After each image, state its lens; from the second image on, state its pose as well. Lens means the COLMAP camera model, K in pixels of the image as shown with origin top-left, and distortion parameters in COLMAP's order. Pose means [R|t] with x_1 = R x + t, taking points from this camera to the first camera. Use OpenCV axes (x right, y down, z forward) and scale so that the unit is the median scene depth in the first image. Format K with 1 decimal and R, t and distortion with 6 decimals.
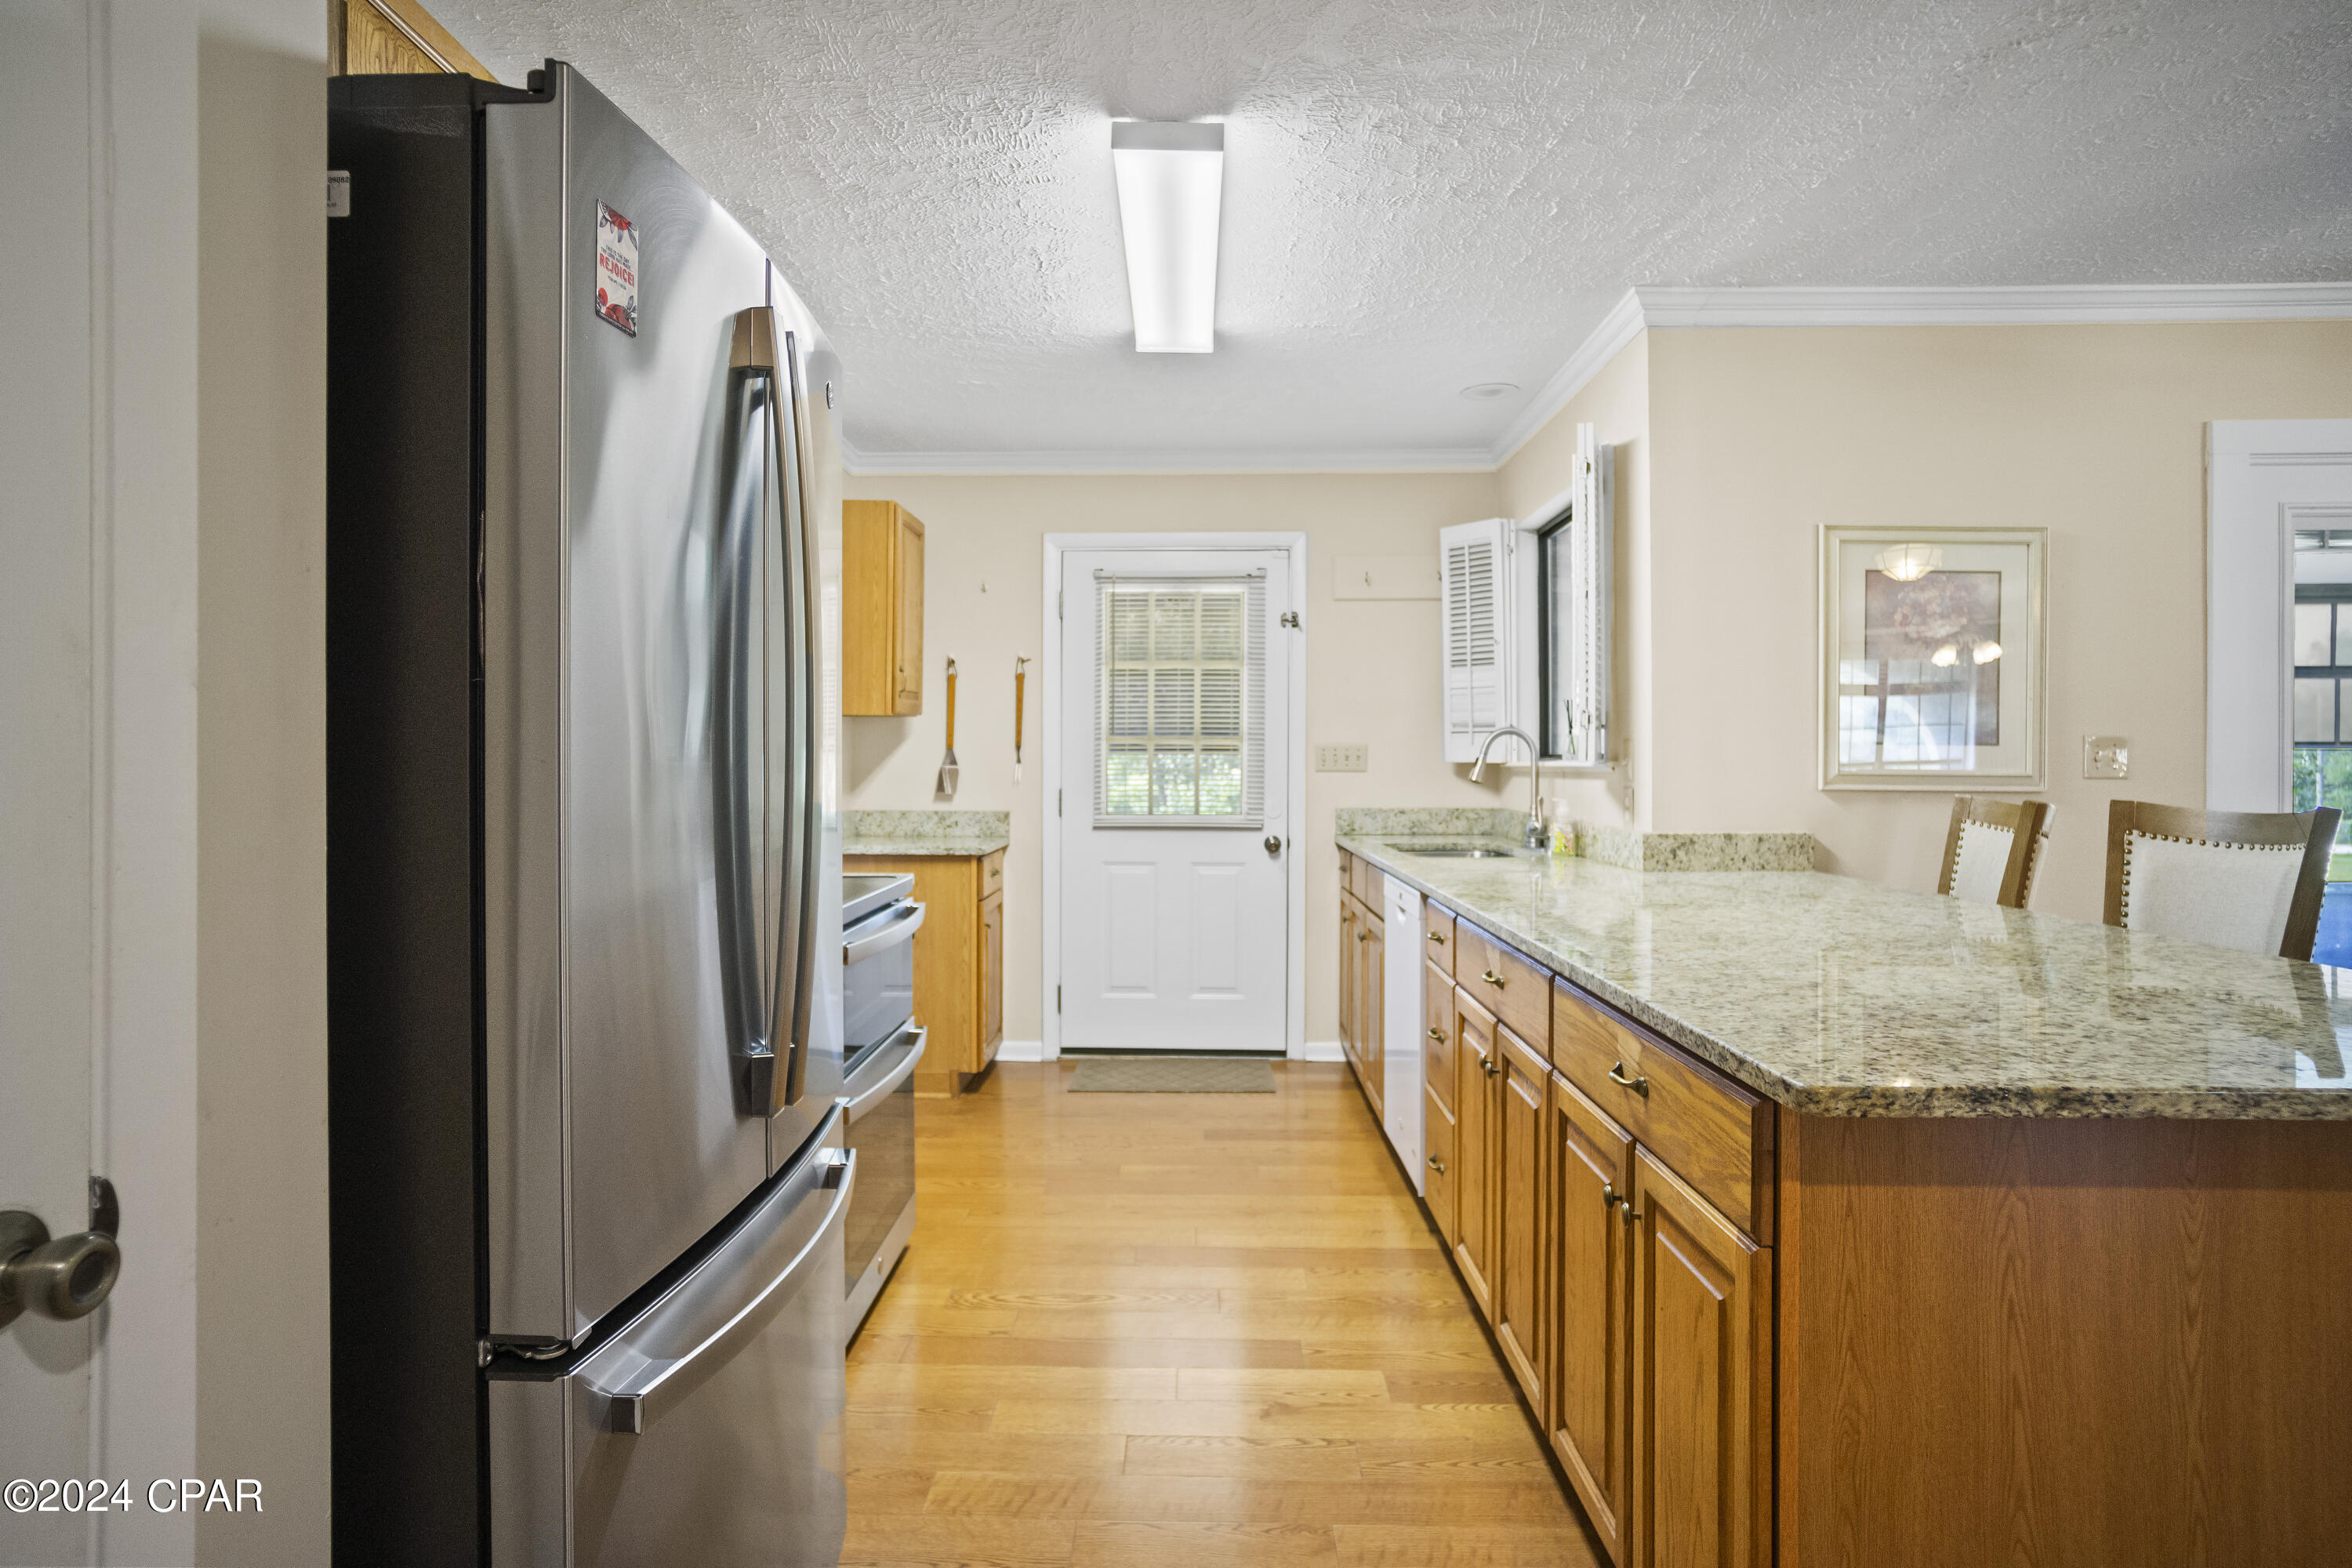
lens RADIAL K [[1275.9, 0, 1171.4], [0, 1275.9, 754.7], [0, 0, 1]] dist [-0.056249, 0.029197]
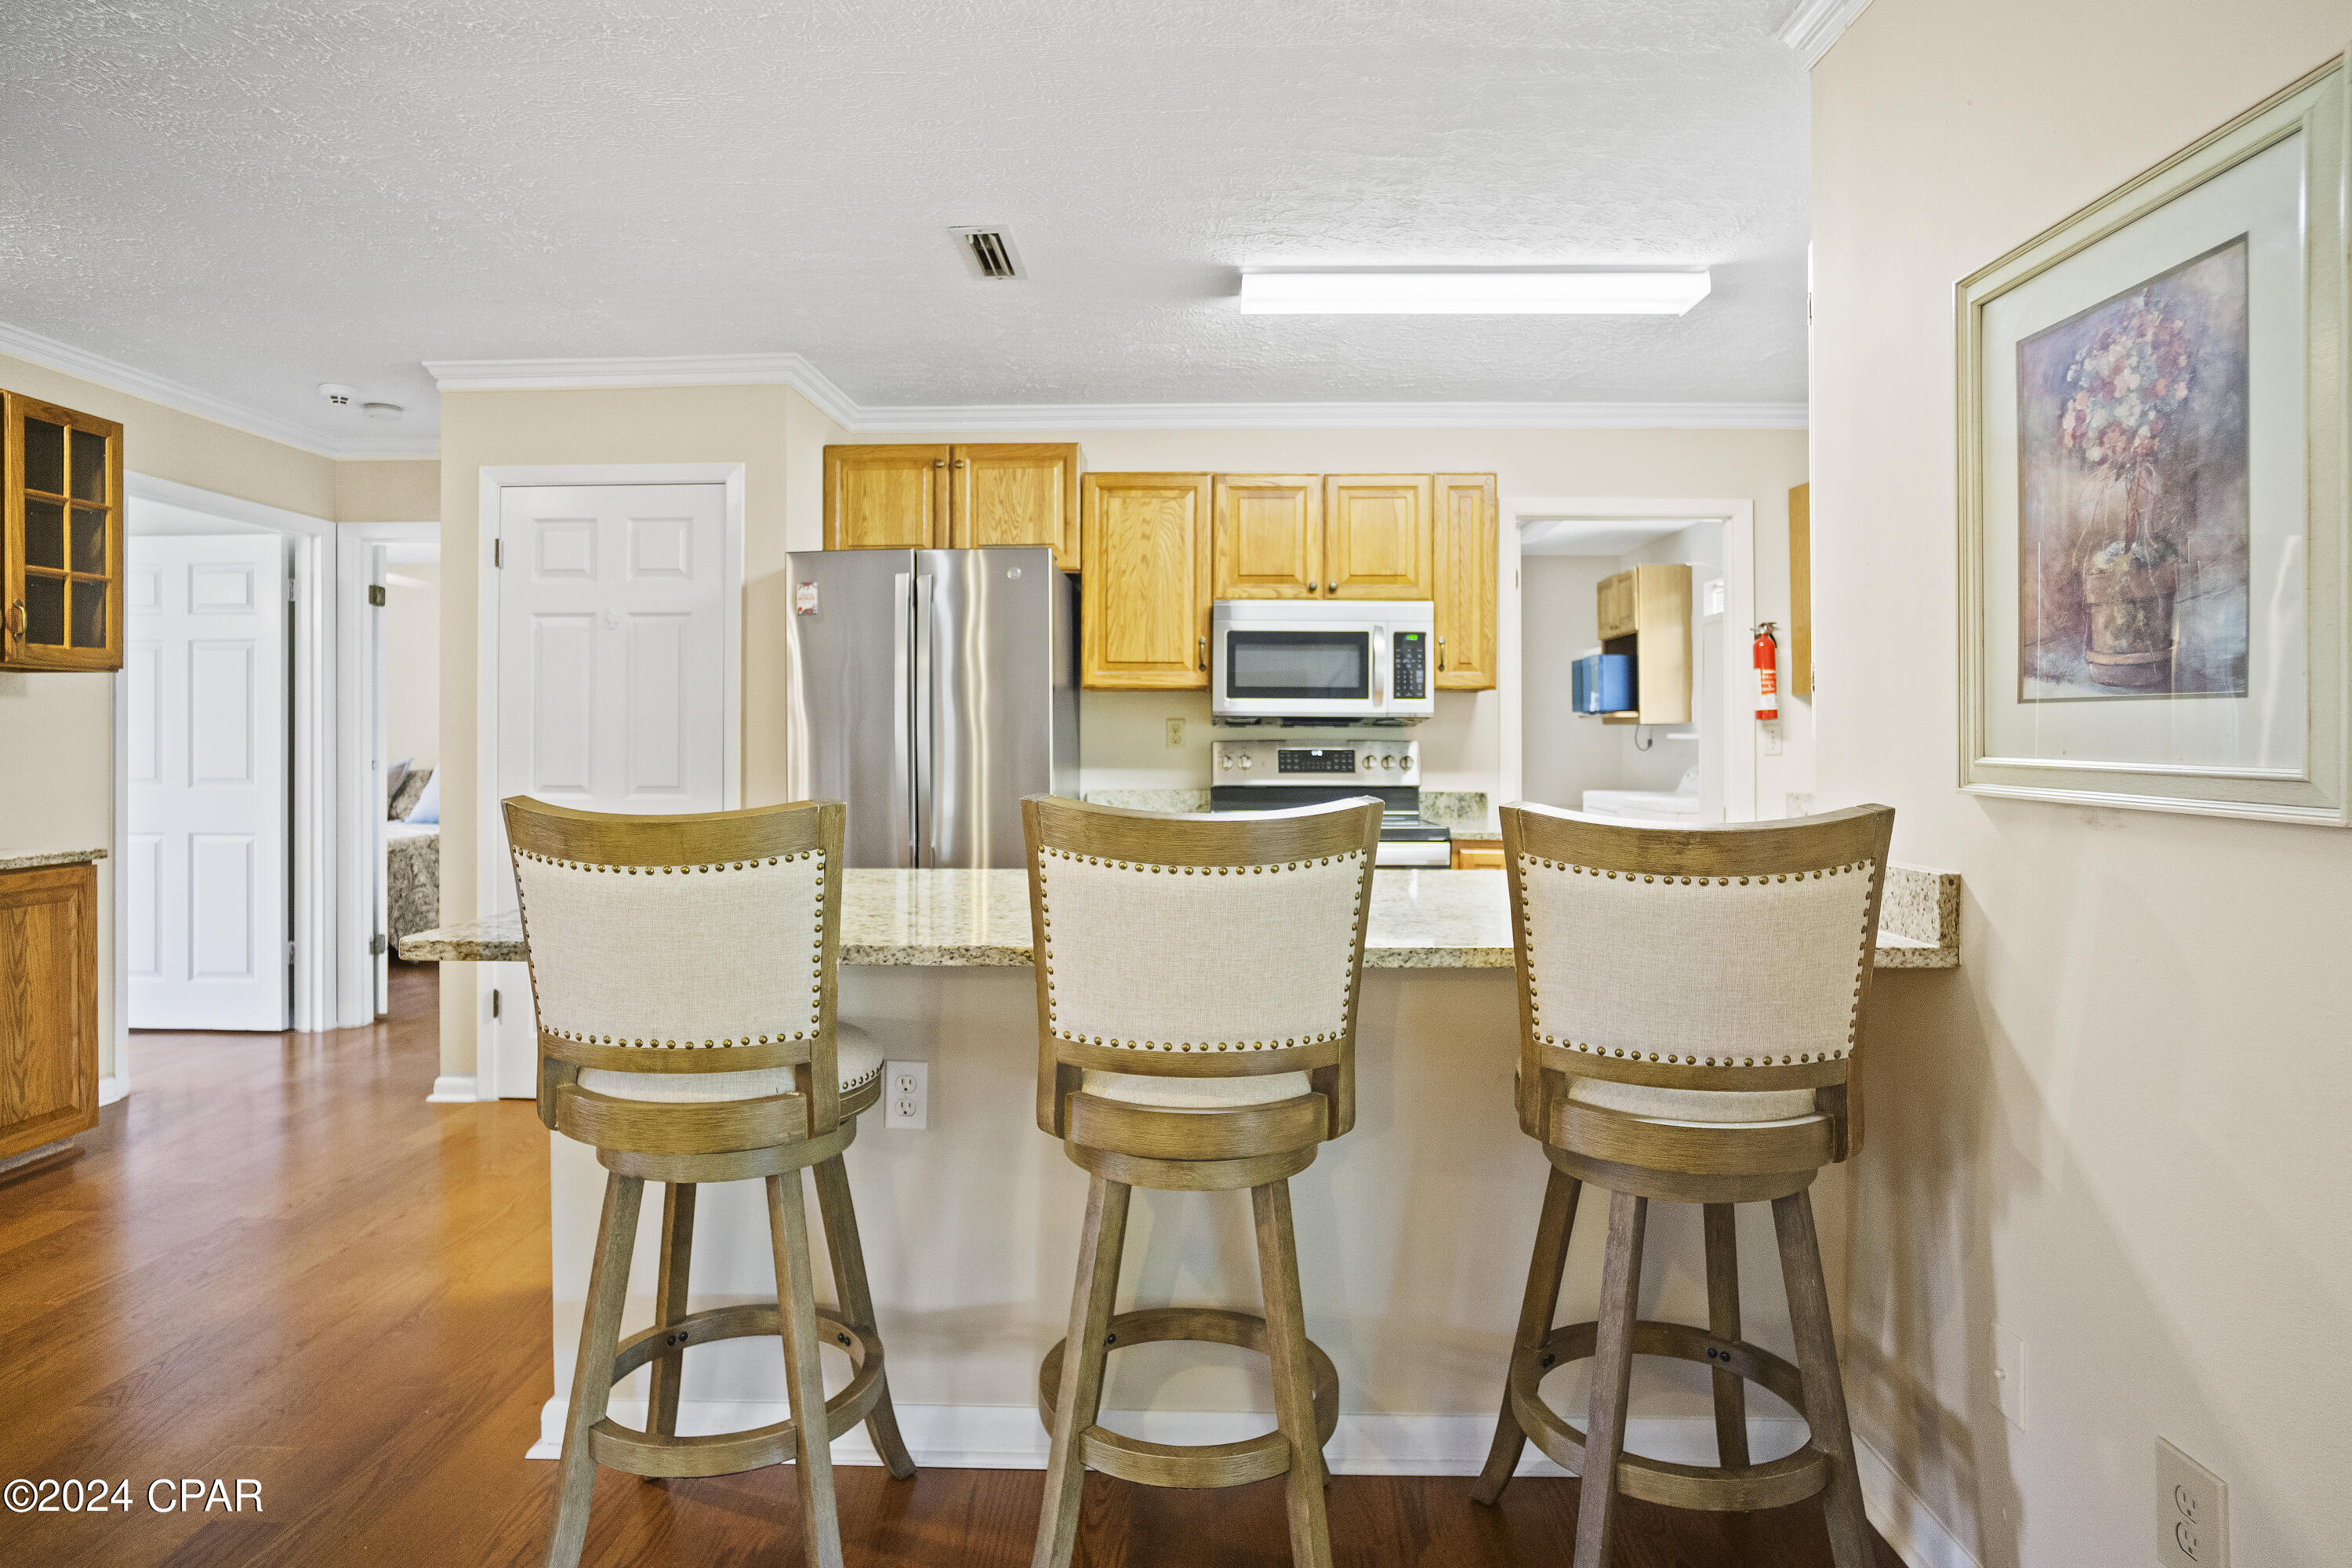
lens RADIAL K [[1280.4, 0, 1162.0], [0, 1280.4, 734.8], [0, 0, 1]] dist [-0.058914, 0.035813]
pose [[-0.001802, -0.004177, -0.999990, 1.029829], [0.003777, 0.999984, -0.004184, 0.004323], [0.999991, -0.003784, -0.001786, 0.669066]]
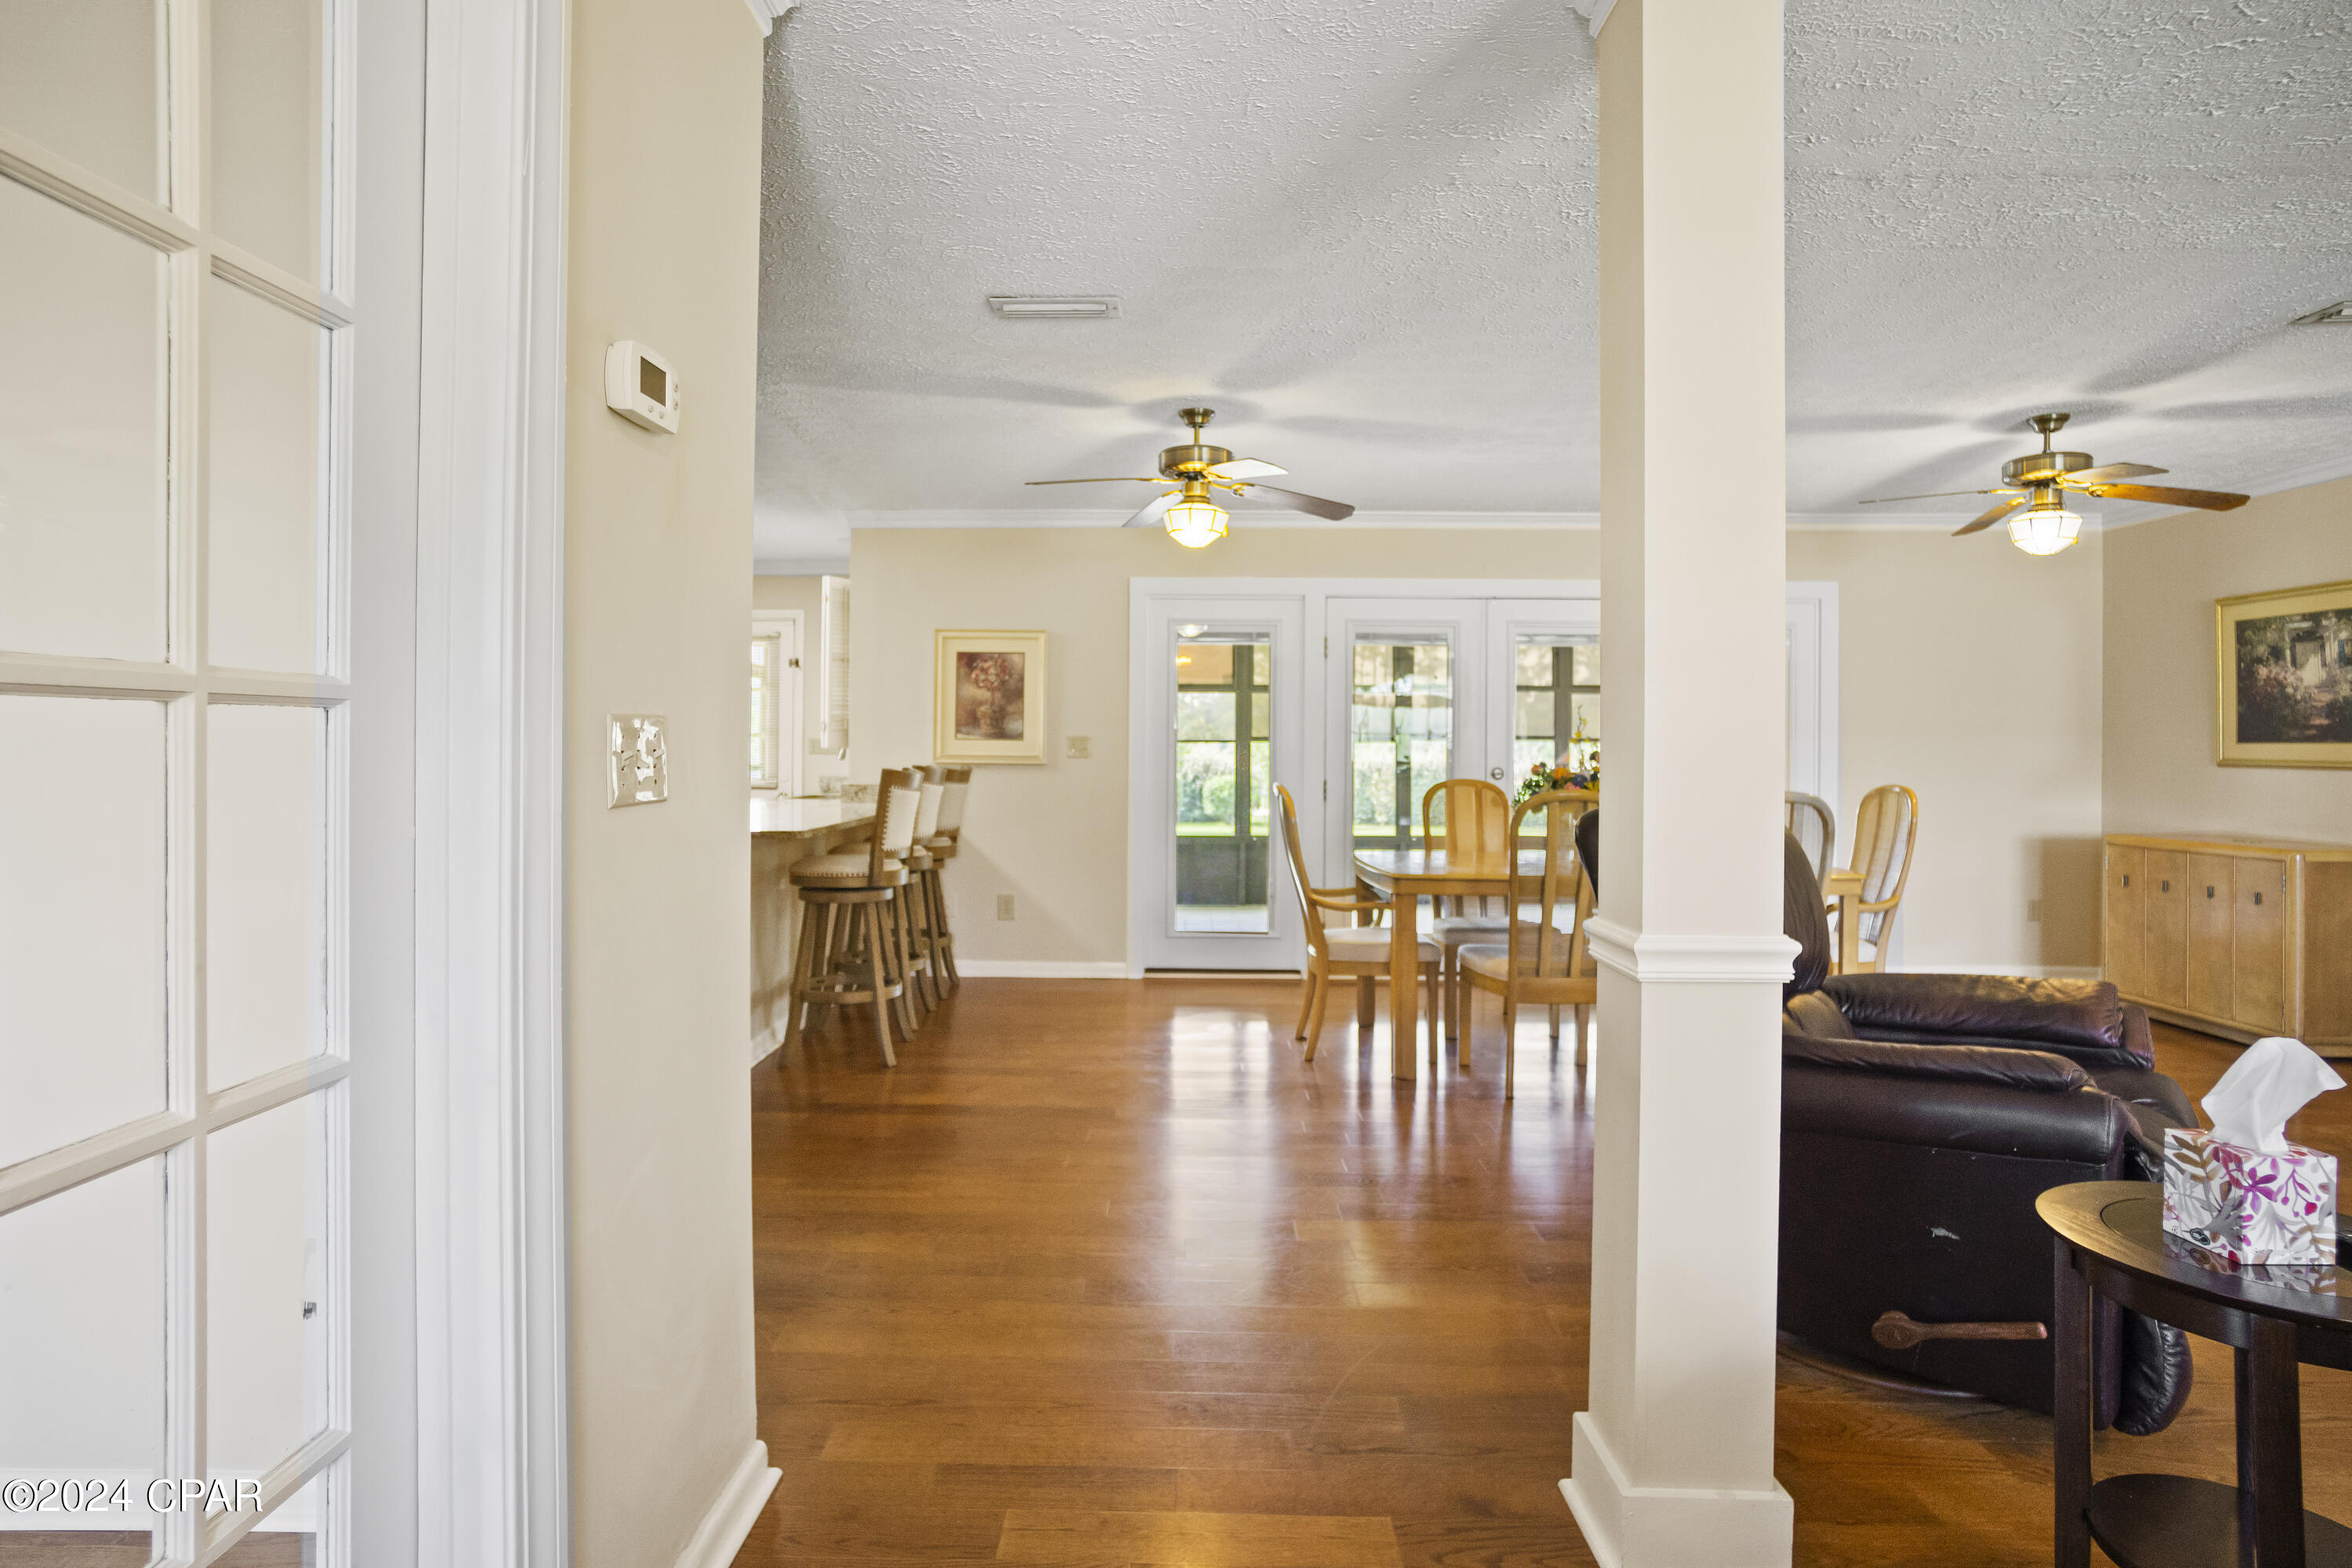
lens RADIAL K [[1280.4, 0, 1162.0], [0, 1280.4, 734.8], [0, 0, 1]] dist [-0.058914, 0.035813]
pose [[0.999858, 0.007549, 0.015051, 0.844328], [-0.007384, 0.999912, -0.011011, 0.004280], [-0.015133, 0.010898, 0.999826, -1.021363]]
